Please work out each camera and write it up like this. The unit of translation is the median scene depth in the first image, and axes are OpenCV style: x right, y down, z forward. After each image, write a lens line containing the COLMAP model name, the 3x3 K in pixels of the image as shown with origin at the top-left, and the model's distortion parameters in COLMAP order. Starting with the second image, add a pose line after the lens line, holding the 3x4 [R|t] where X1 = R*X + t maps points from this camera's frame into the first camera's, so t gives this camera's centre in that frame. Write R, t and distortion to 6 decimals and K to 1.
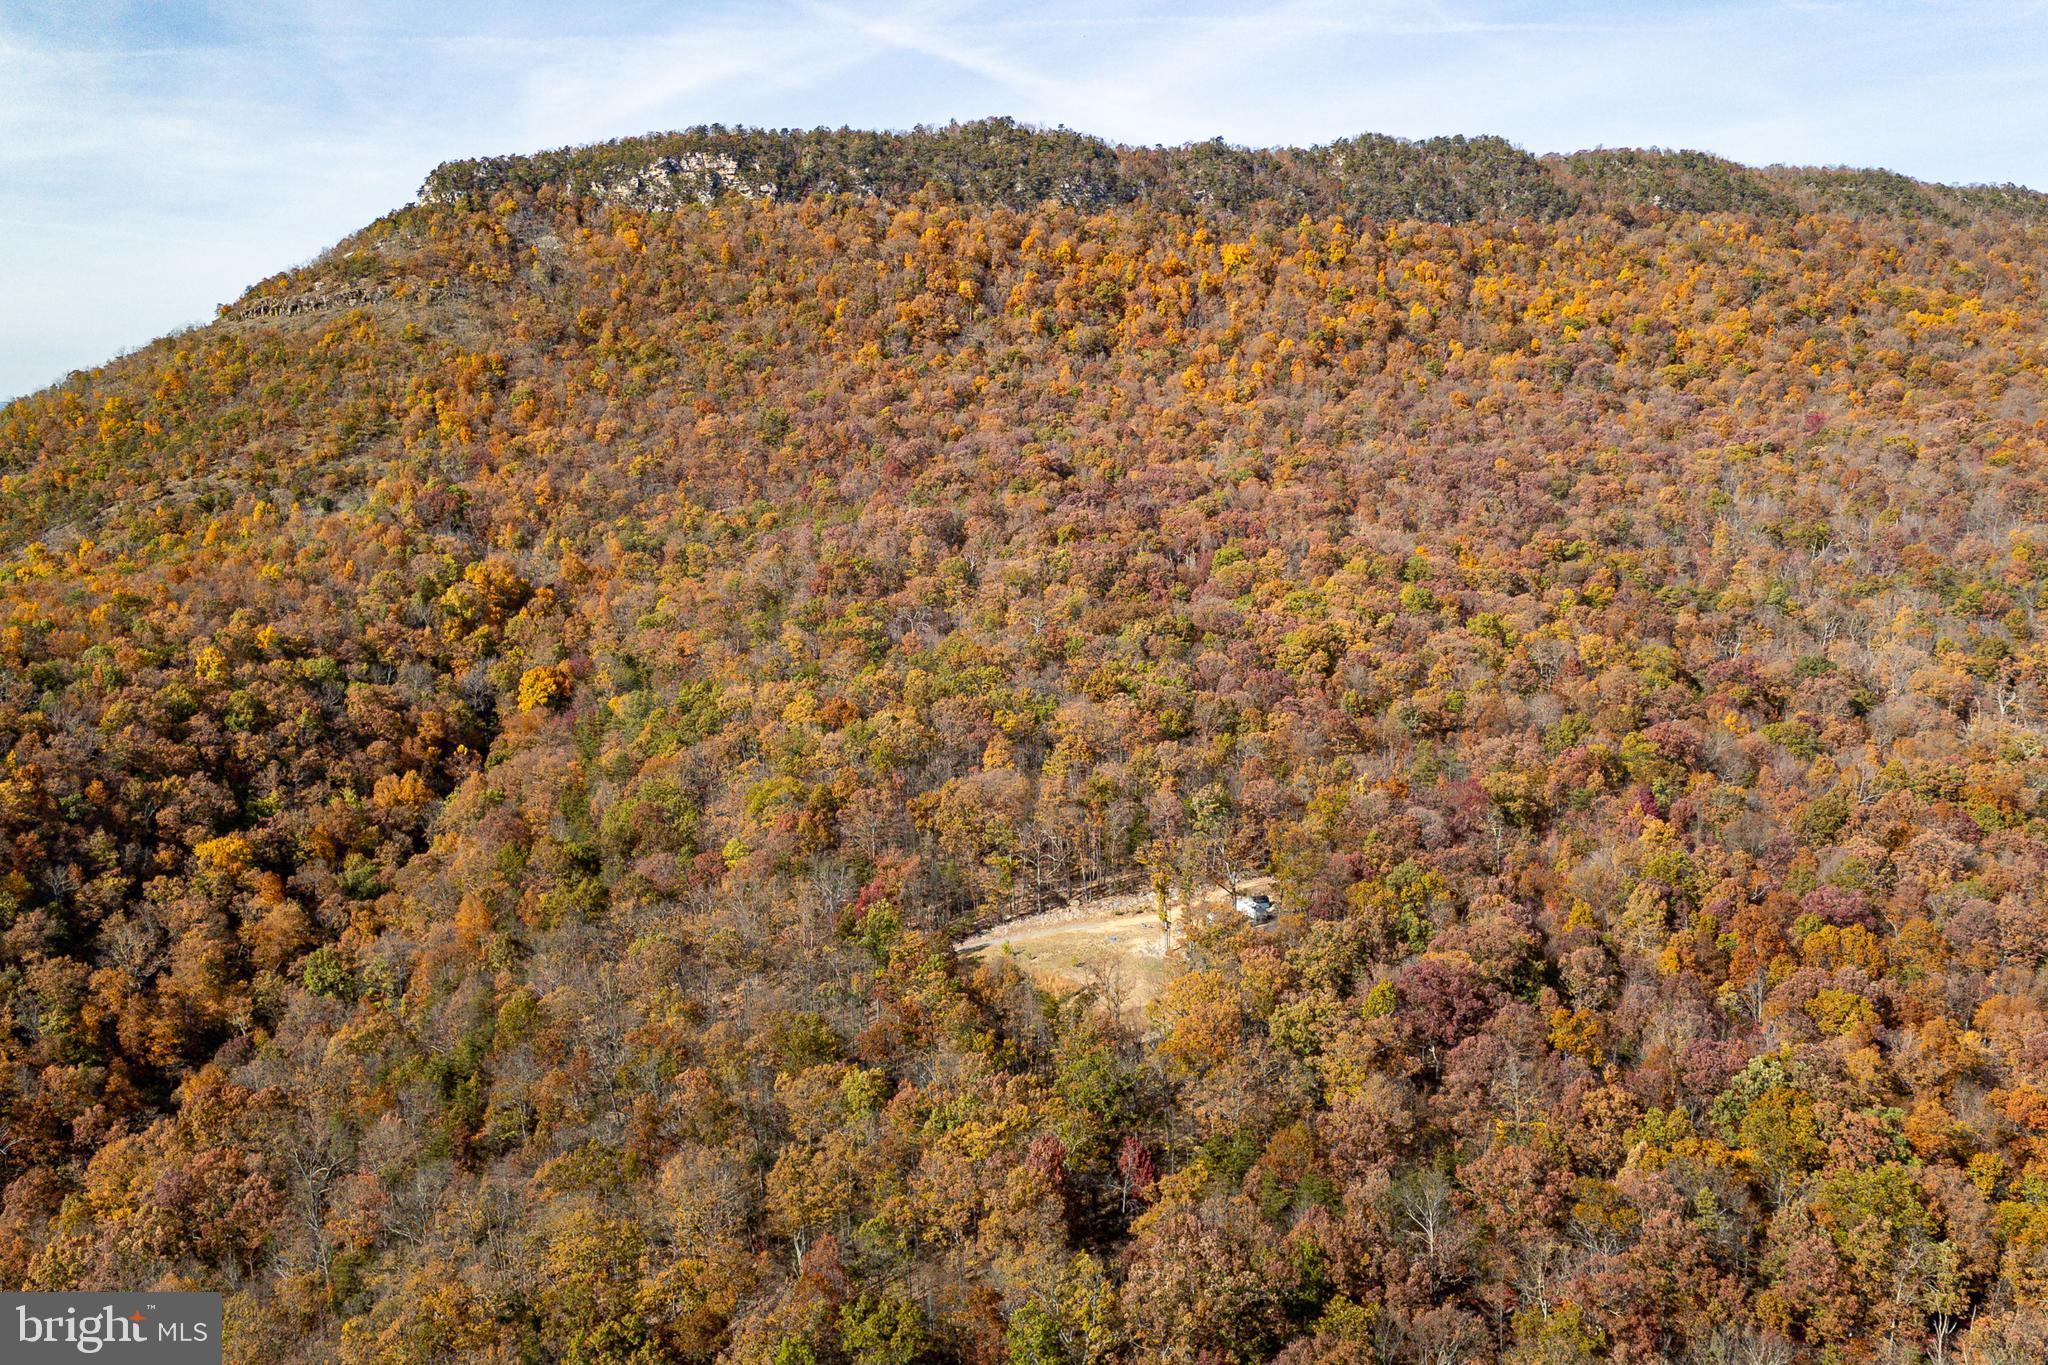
lens RADIAL K [[1773.9, 0, 1024.0], [0, 1773.9, 682.5], [0, 0, 1]] dist [0.101409, -0.133326]
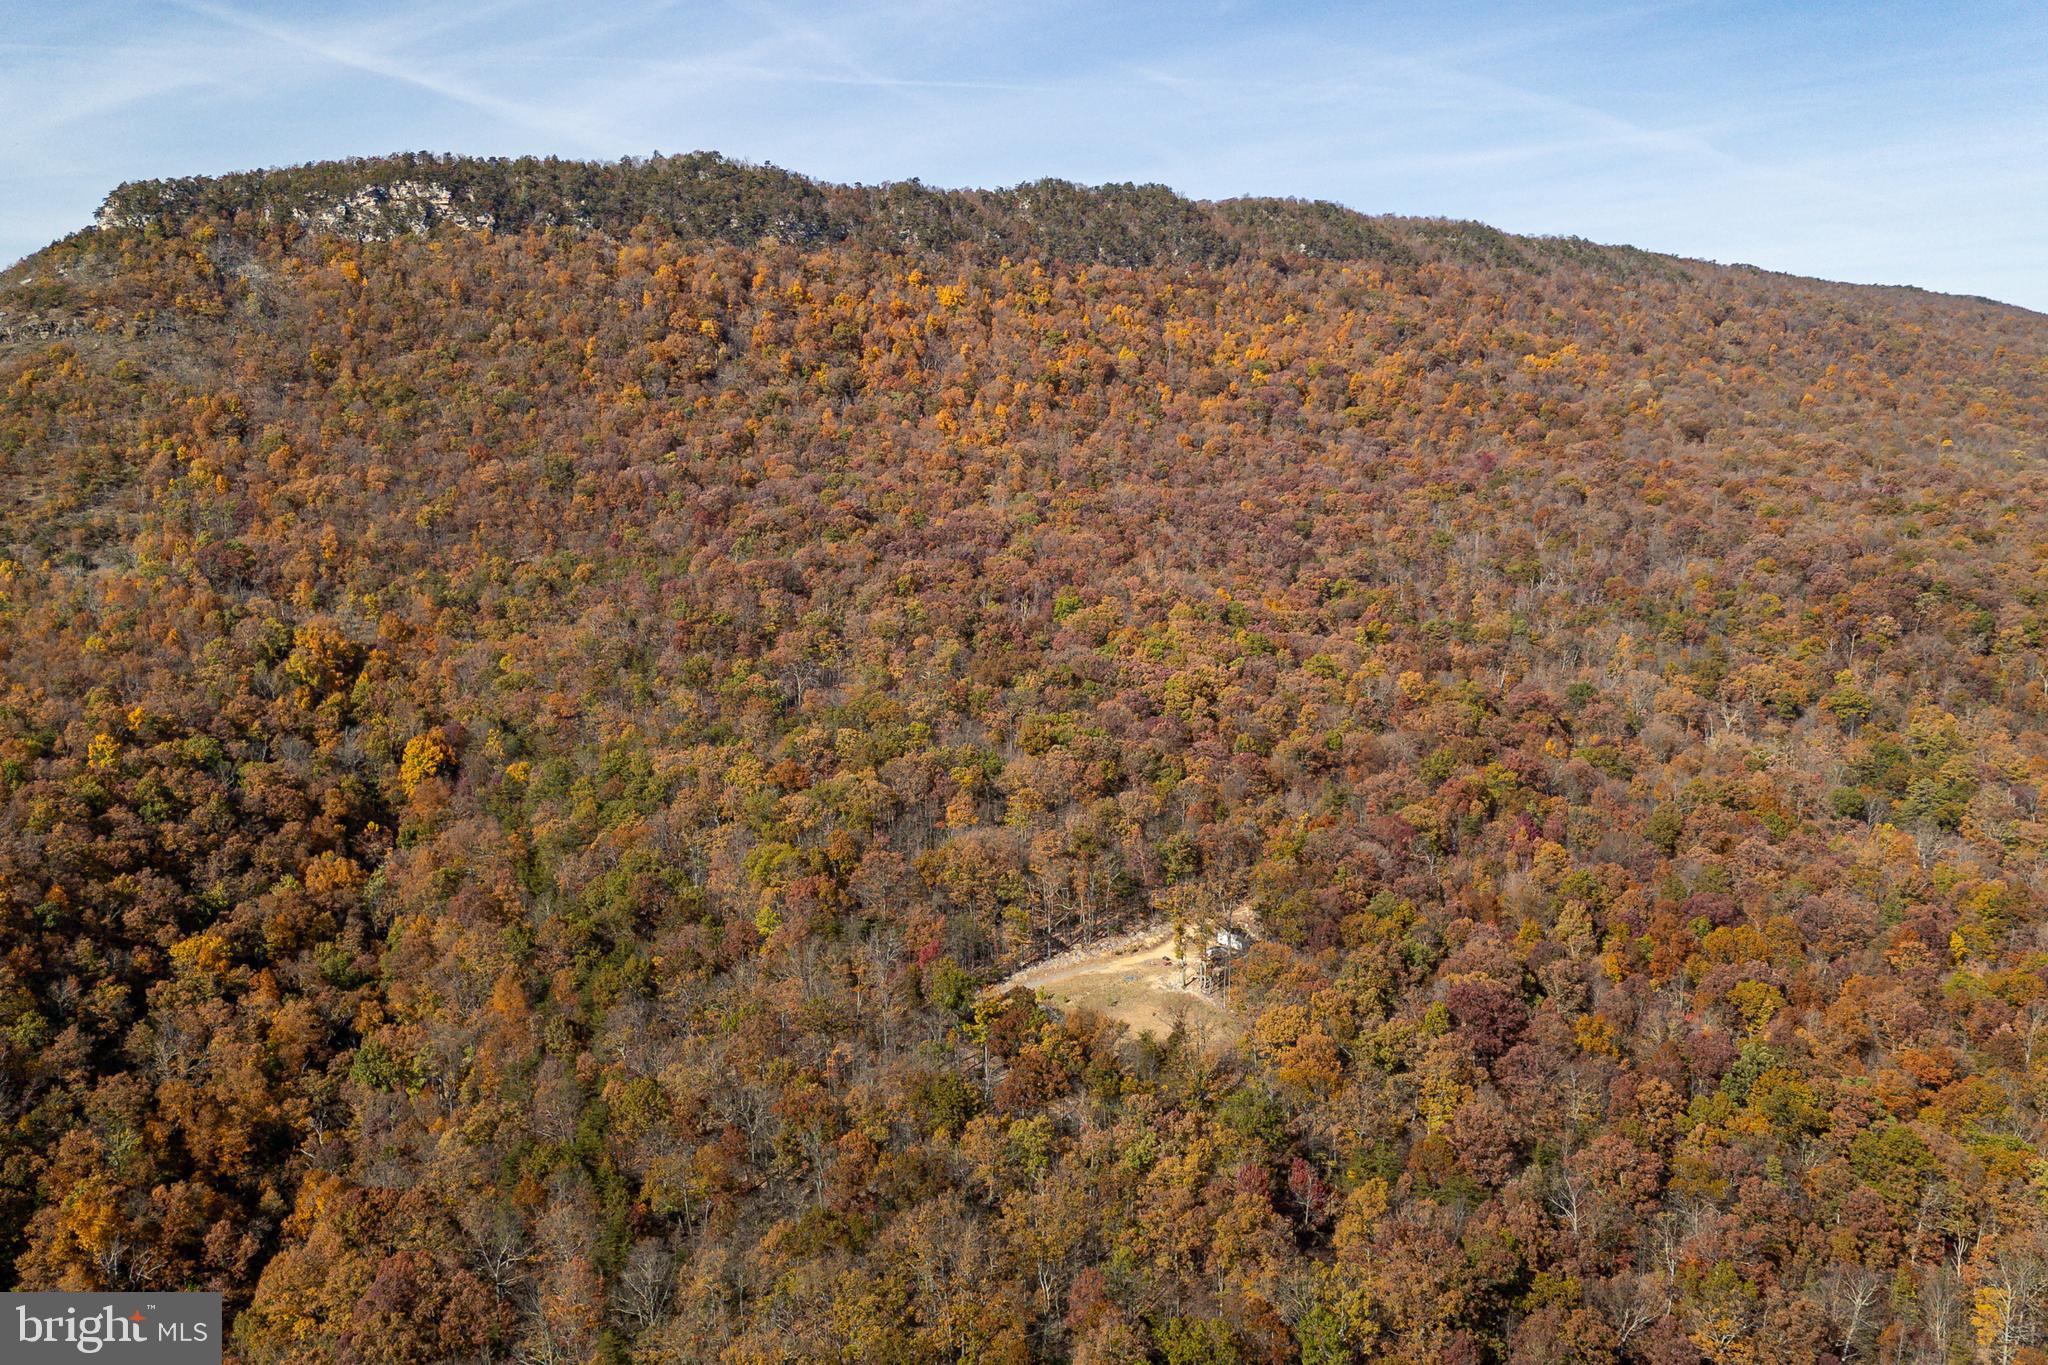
lens RADIAL K [[1773.9, 0, 1024.0], [0, 1773.9, 682.5], [0, 0, 1]] dist [0.101409, -0.133326]
pose [[0.972963, -0.032555, 0.228656, -0.105401], [0.033162, 0.999449, 0.001189, -0.017312], [-0.228569, 0.006426, 0.973506, -0.025339]]
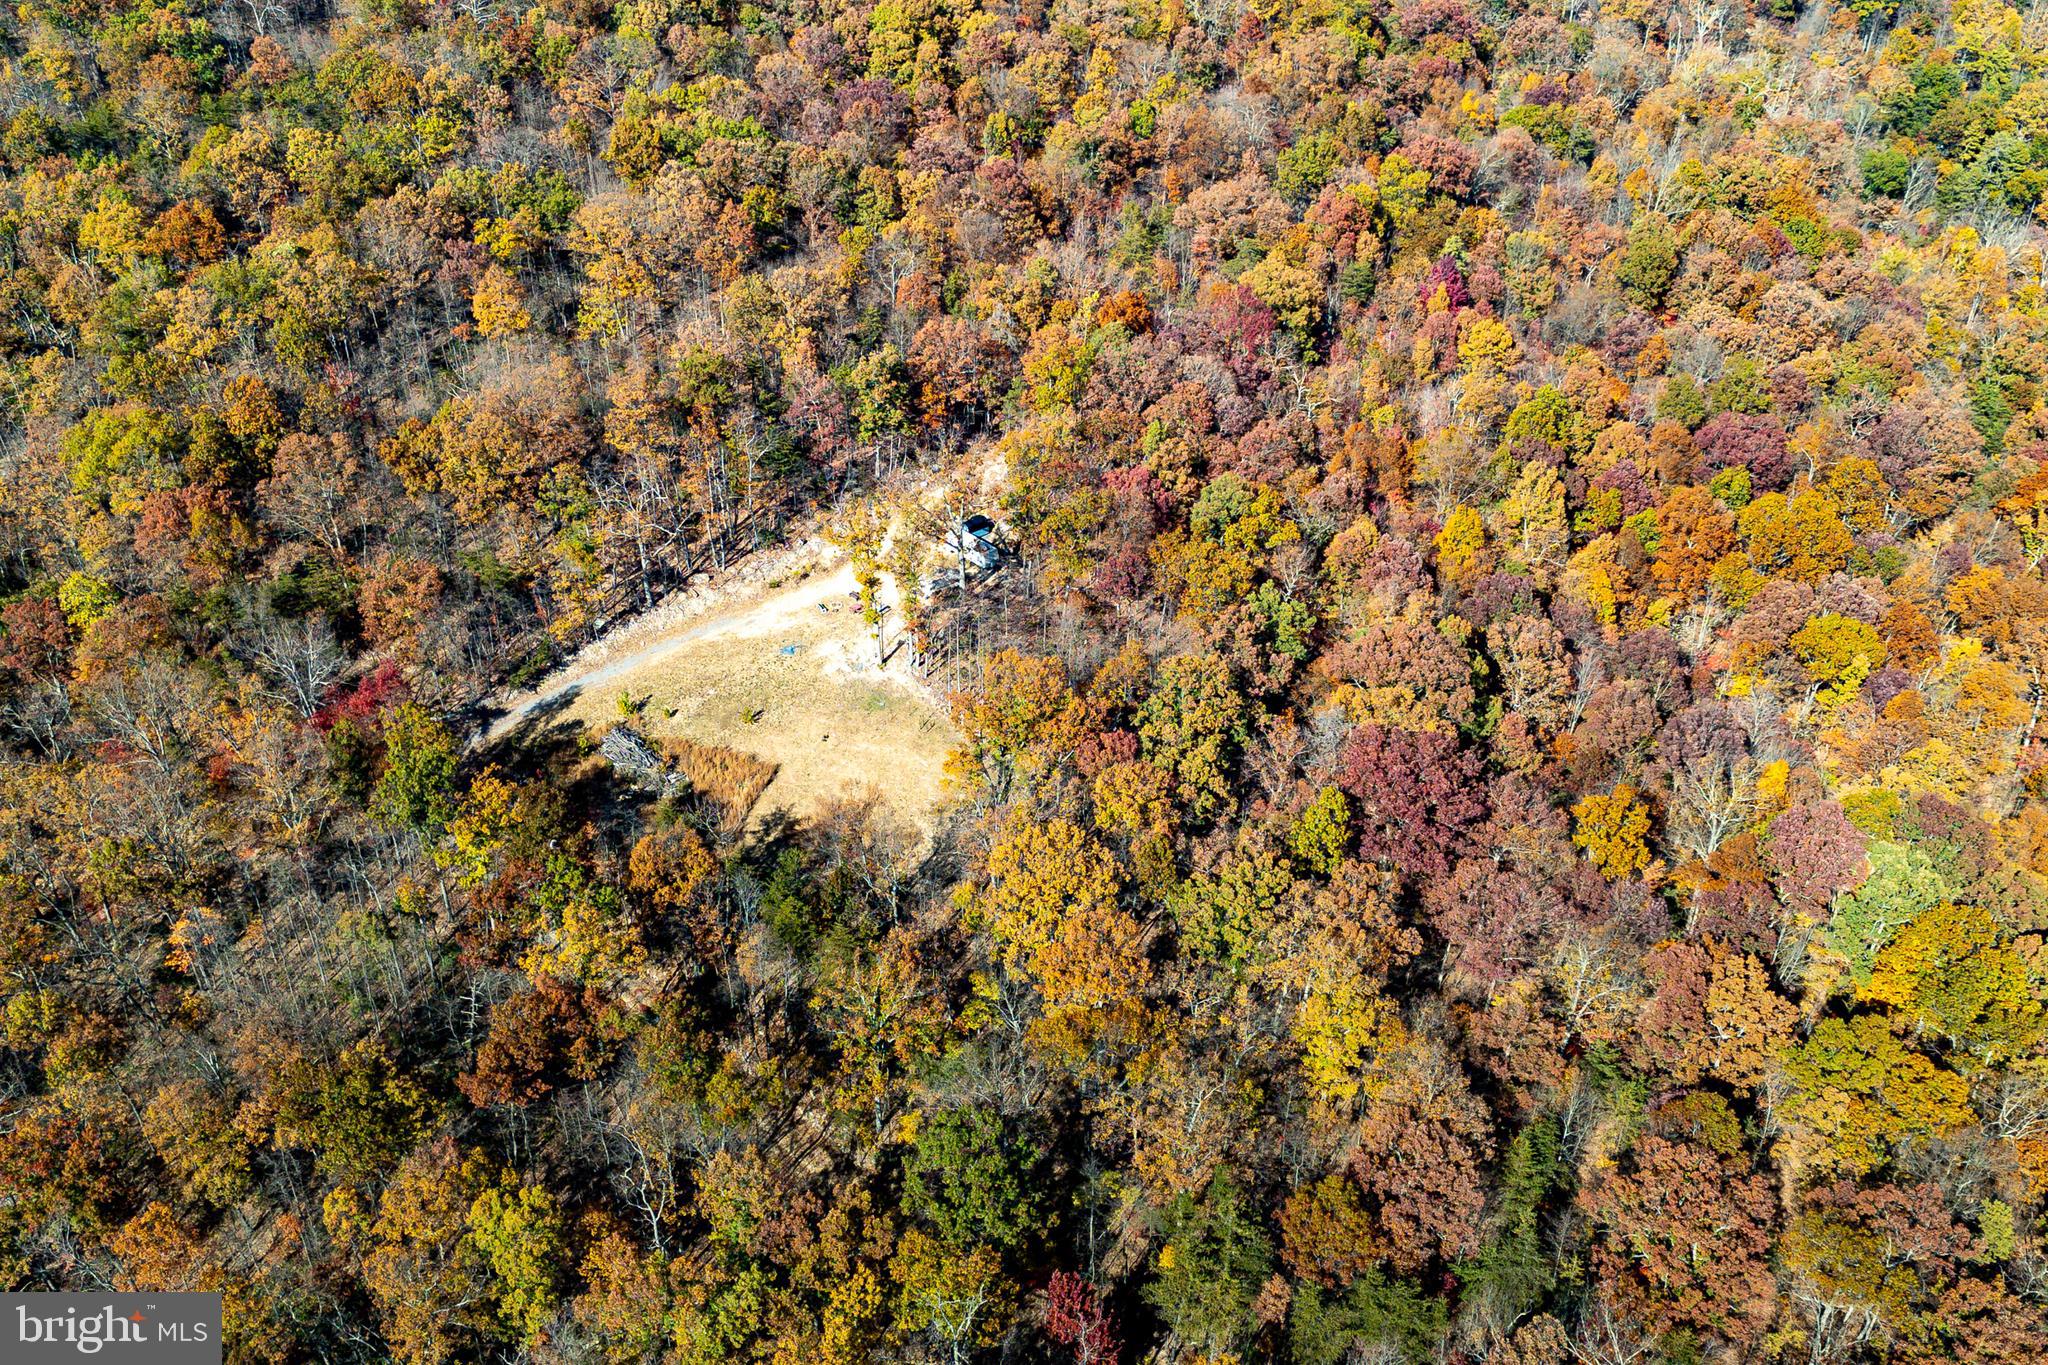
lens RADIAL K [[1773.9, 0, 1024.0], [0, 1773.9, 682.5], [0, 0, 1]] dist [0.101409, -0.133326]
pose [[0.939859, -0.181109, 0.289592, -0.022629], [0.046790, 0.908124, 0.416079, -0.042459], [-0.338341, -0.377506, 0.861983, 0.170649]]
